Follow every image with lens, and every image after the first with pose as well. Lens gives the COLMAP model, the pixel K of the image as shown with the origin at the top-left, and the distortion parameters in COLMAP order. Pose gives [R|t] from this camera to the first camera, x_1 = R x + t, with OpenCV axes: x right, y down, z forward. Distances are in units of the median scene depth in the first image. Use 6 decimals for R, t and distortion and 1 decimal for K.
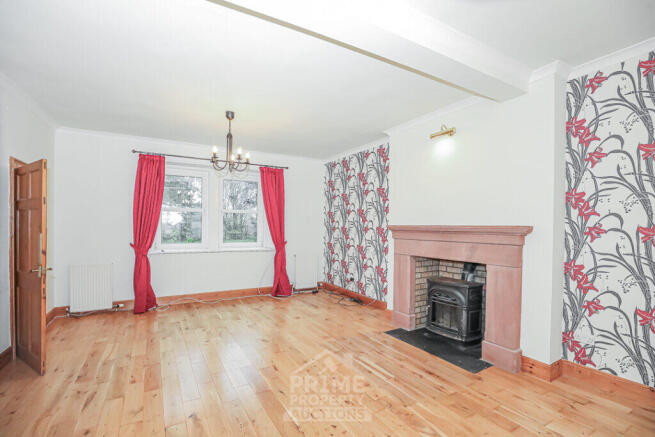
lens RADIAL K [[316.9, 0, 327.5], [0, 316.9, 218.5], [0, 0, 1]] dist [-0.001413, -0.000016]
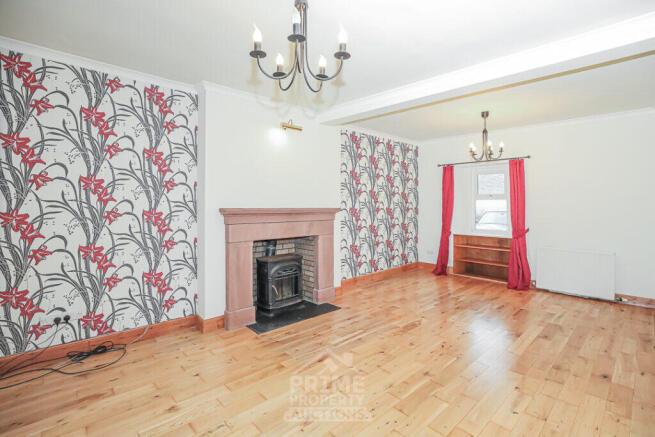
lens RADIAL K [[314.8, 0, 314.2], [0, 314.8, 209.9], [0, 0, 1]] dist [-0.003572, -0.000247]
pose [[-0.220055, 0.001092, 0.975487, -0.710256], [-0.014751, 0.999881, -0.004447, 0.031276], [-0.975376, -0.015368, -0.220012, 1.101569]]
